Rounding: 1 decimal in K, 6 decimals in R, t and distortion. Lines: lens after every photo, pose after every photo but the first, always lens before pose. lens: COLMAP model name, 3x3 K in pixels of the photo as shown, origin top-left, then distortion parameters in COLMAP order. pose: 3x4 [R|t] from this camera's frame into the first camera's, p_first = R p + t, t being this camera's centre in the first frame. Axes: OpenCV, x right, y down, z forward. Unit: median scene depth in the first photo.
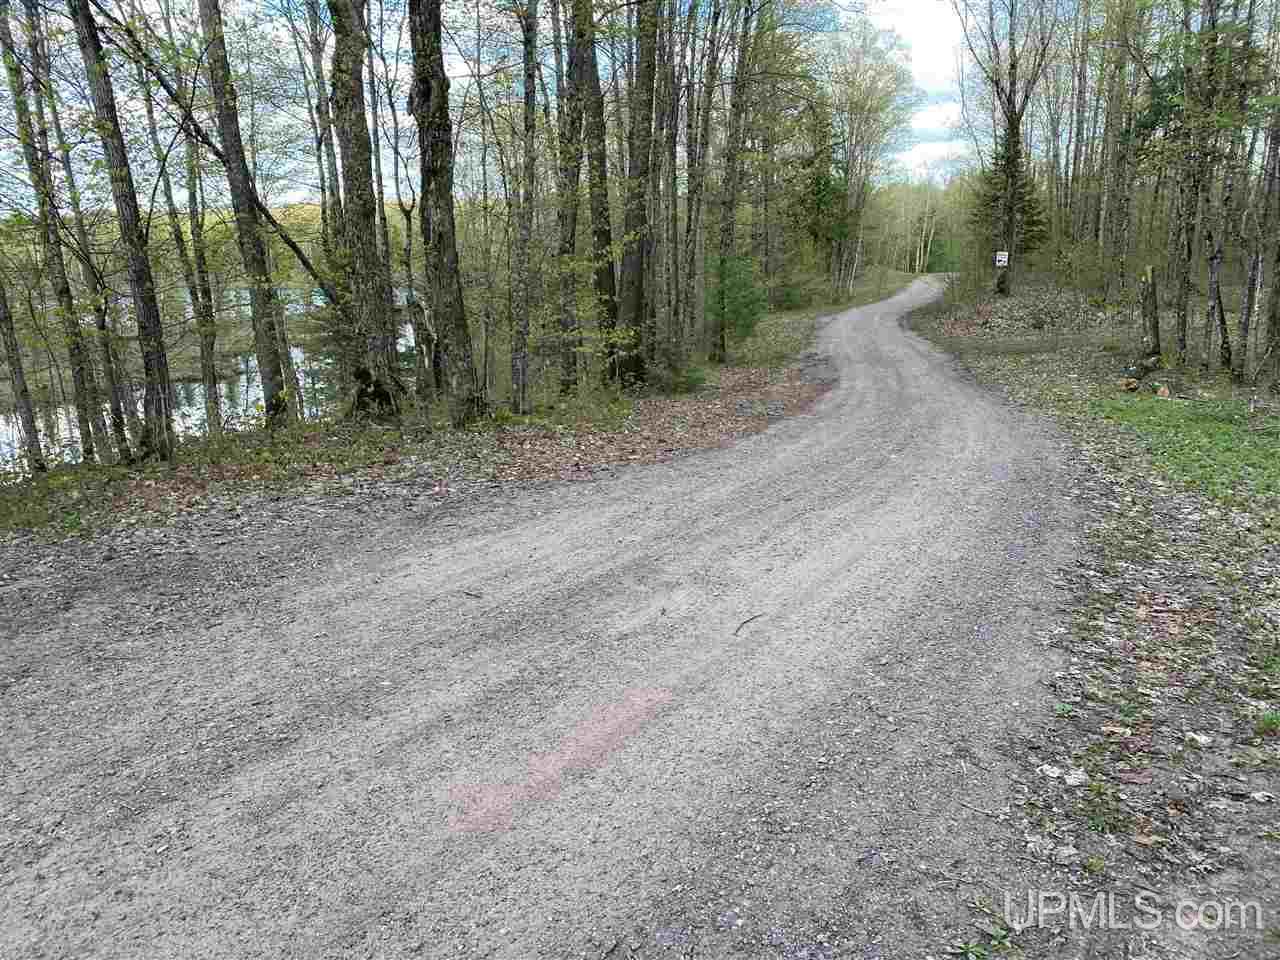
lens RADIAL K [[1052.4, 0, 642.7], [0, 1052.4, 477.8], [0, 0, 1]] dist [0.128426, -0.320798]
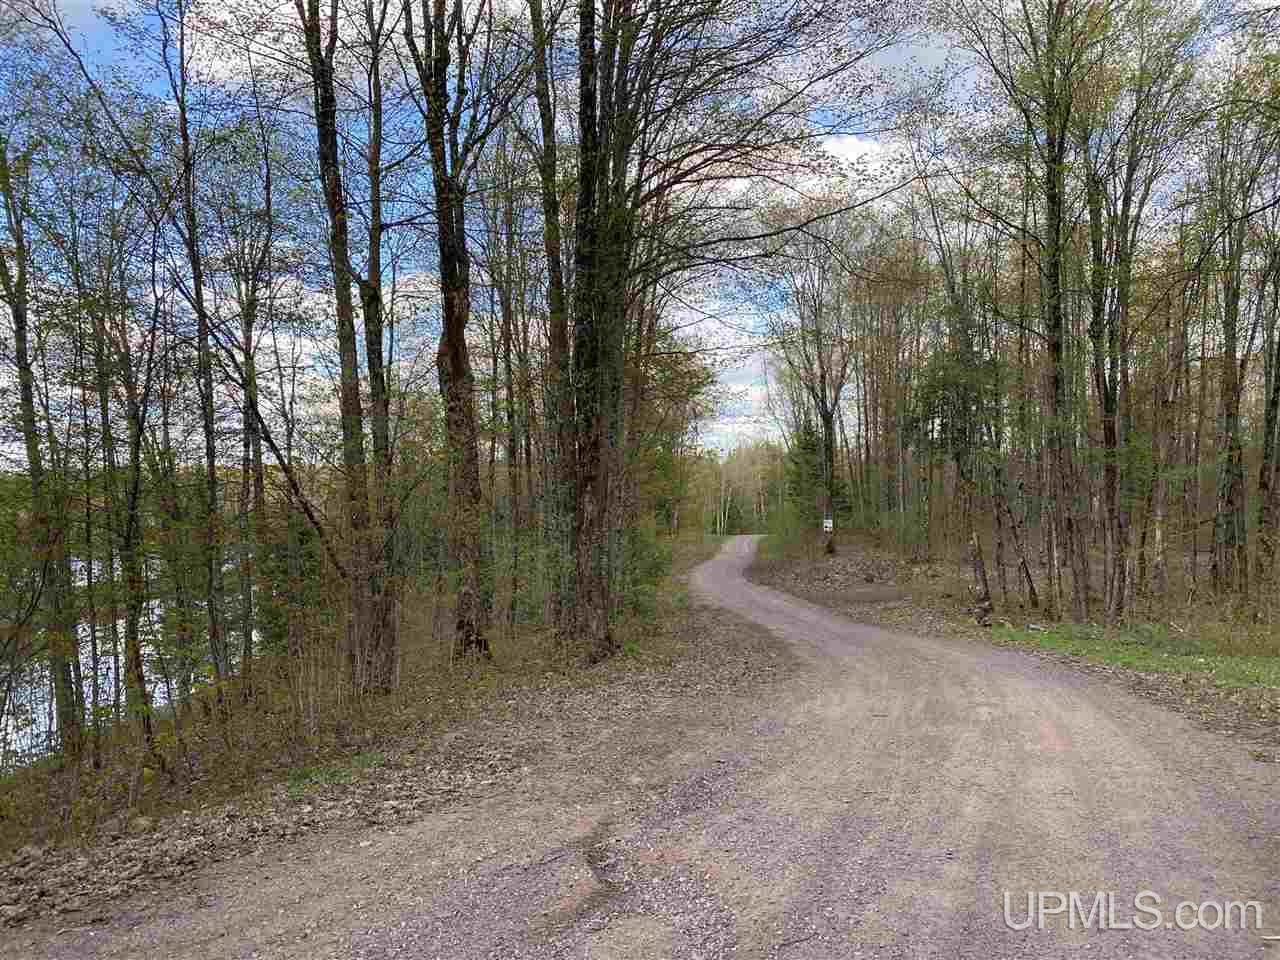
lens RADIAL K [[1052.4, 0, 642.7], [0, 1052.4, 477.8], [0, 0, 1]] dist [0.128426, -0.320798]
pose [[0.974694, 0.003359, 0.223519, -0.155271], [0.050630, 0.970587, -0.235365, 0.017830], [-0.217735, 0.240725, 0.945856, -0.127786]]
